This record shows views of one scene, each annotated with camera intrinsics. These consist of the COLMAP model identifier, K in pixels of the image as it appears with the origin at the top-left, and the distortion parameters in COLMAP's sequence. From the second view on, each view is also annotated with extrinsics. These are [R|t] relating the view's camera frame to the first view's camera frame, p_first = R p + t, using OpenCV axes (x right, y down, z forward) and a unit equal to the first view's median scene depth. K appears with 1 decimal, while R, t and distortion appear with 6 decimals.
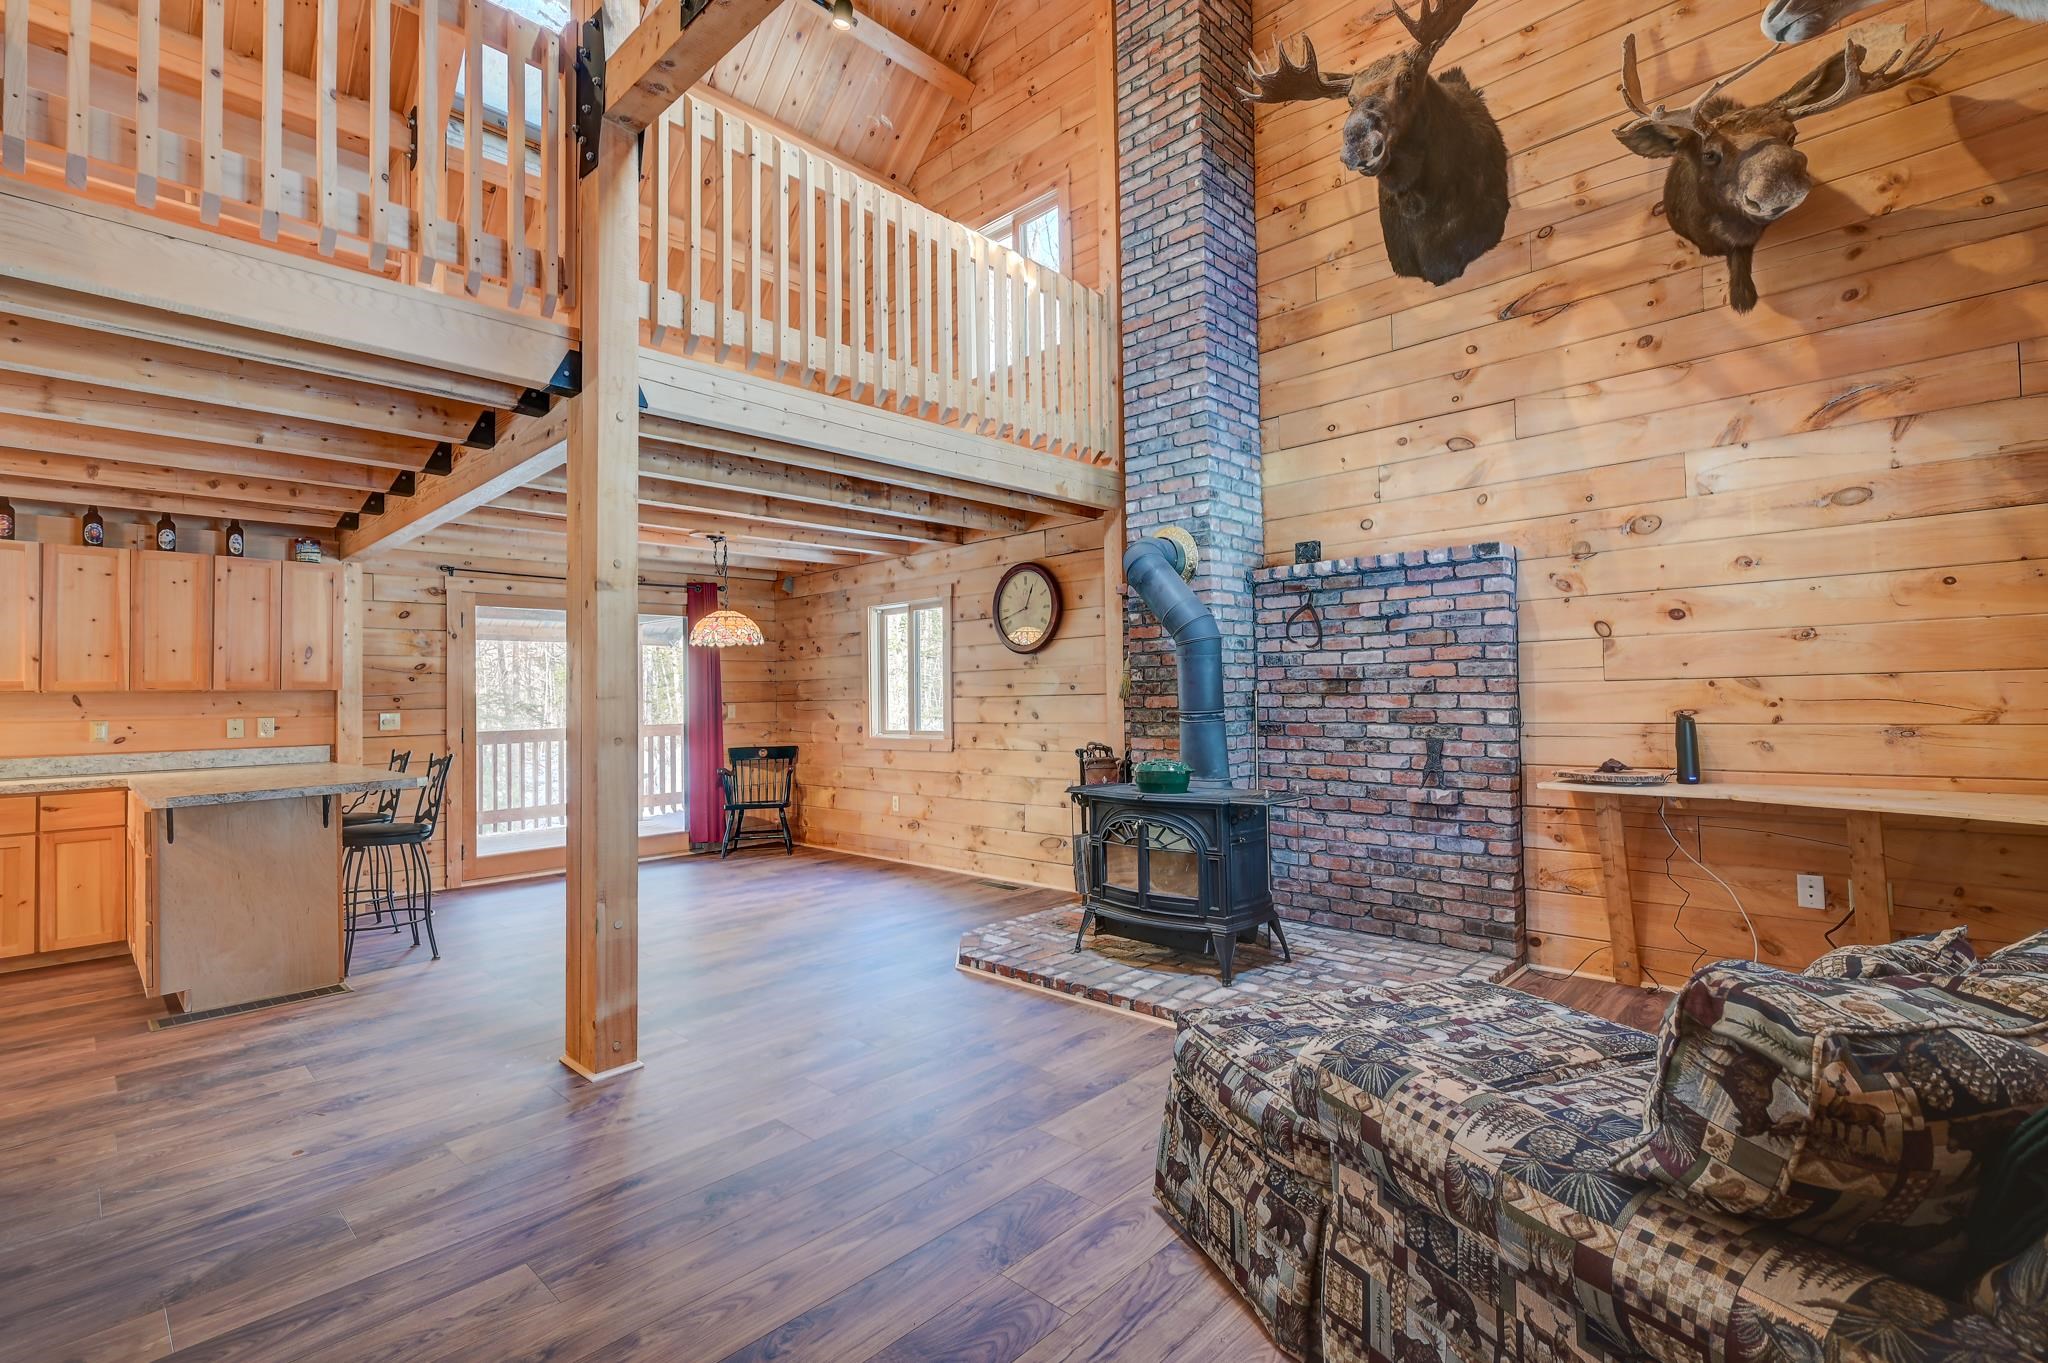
lens RADIAL K [[932.7, 0, 1034.5], [0, 932.7, 684.2], [0, 0, 1]] dist [-0.002232, 0.000191]
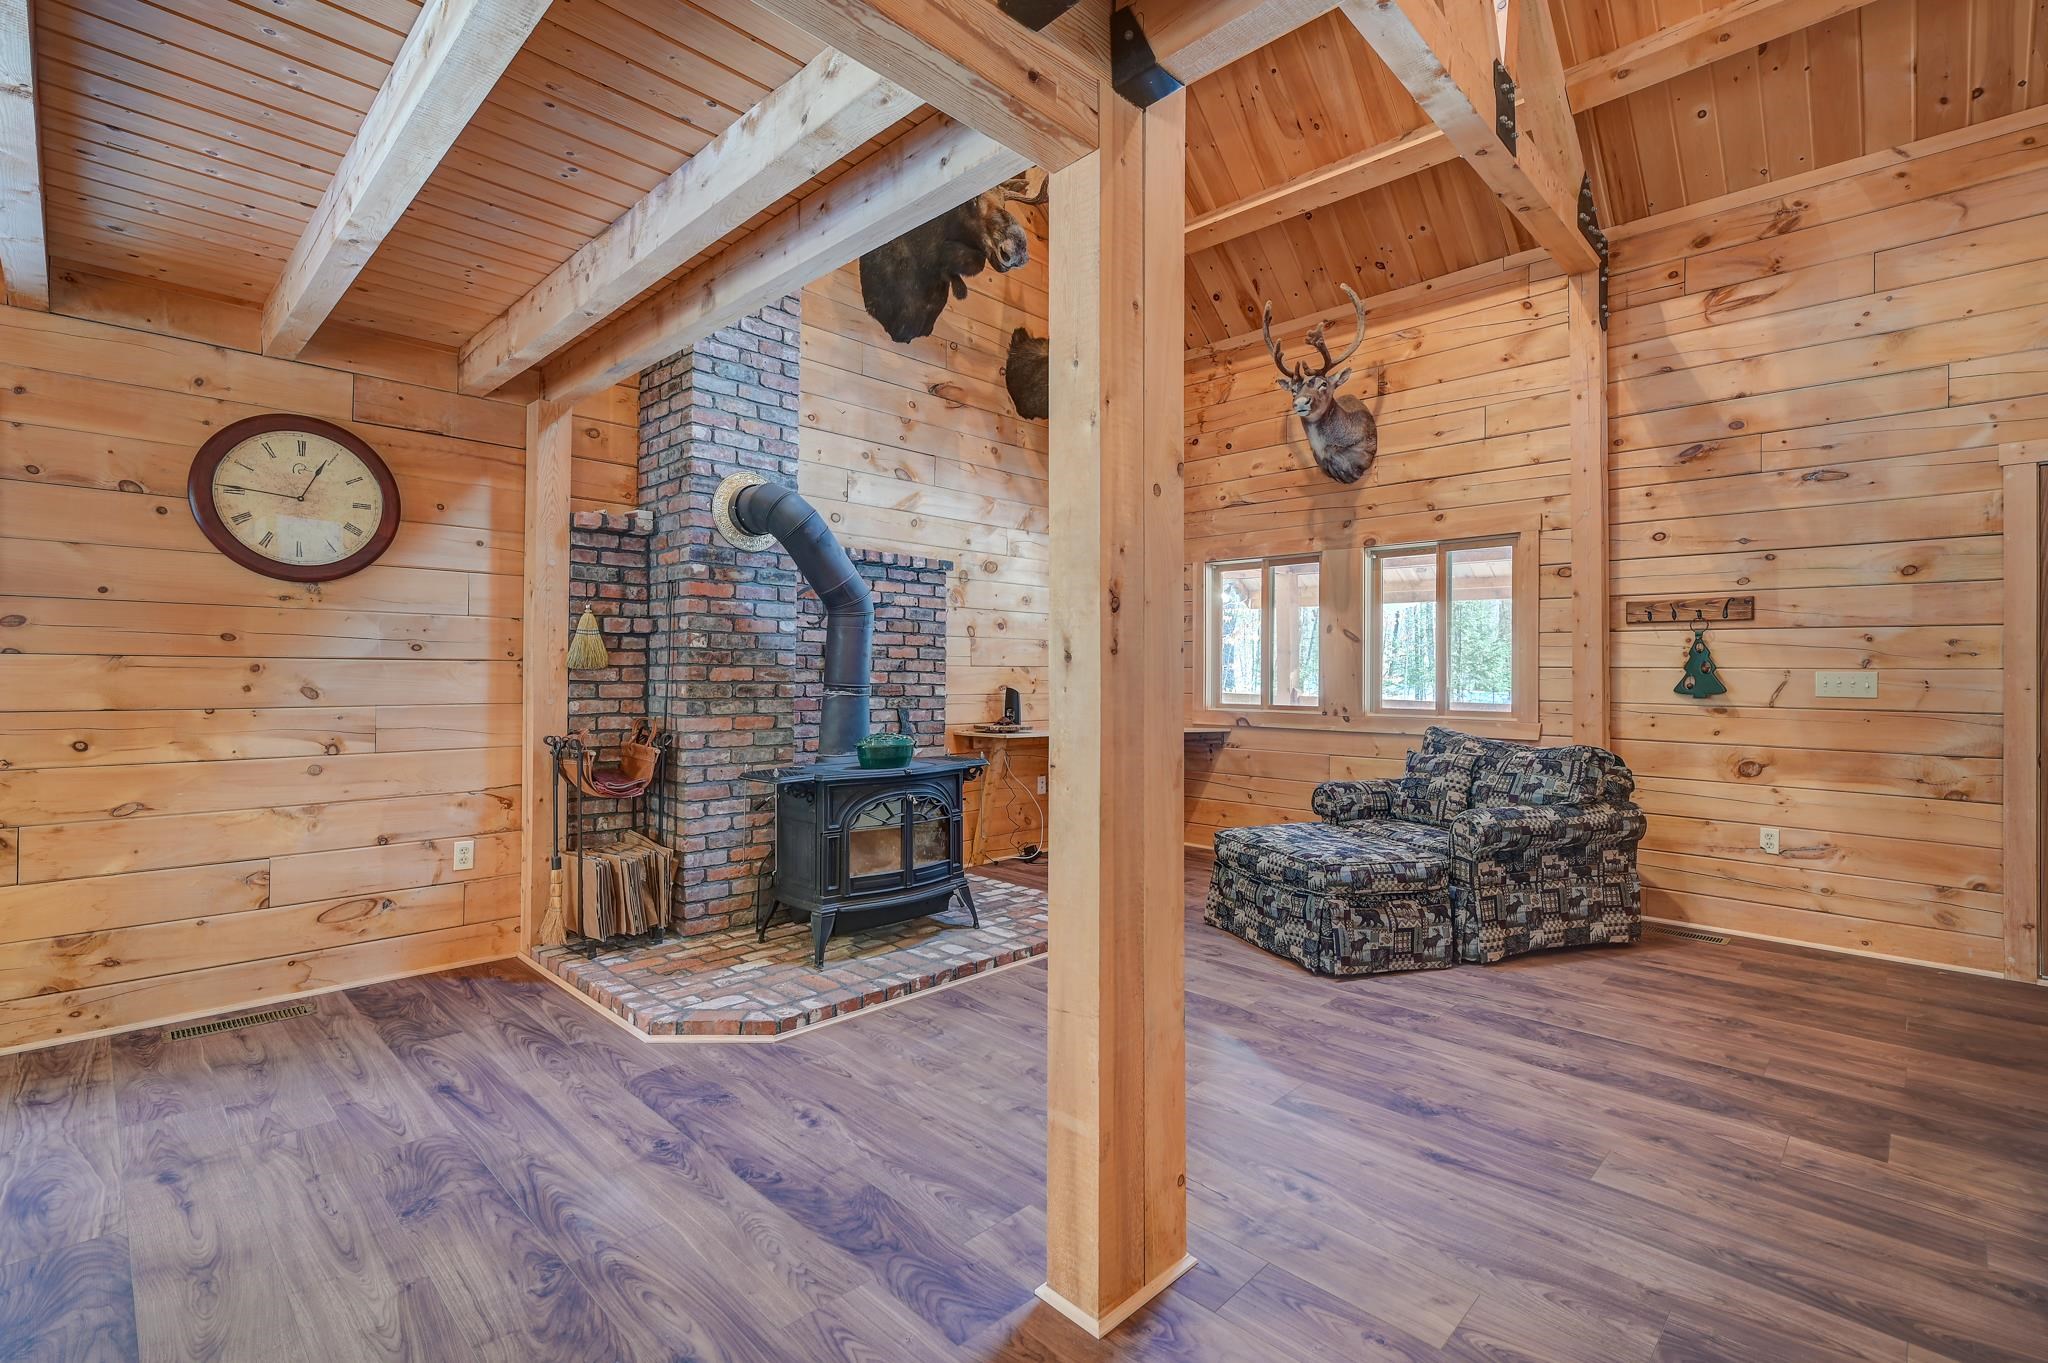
lens RADIAL K [[932.7, 0, 1038.2], [0, 932.7, 678.4], [0, 0, 1]] dist [-0.002232, 0.000191]
pose [[0.003482, 0.015467, 0.999874, -0.800361], [-0.023340, 0.999609, -0.015382, 0.033131], [-0.999722, -0.023283, 0.003841, 0.804405]]
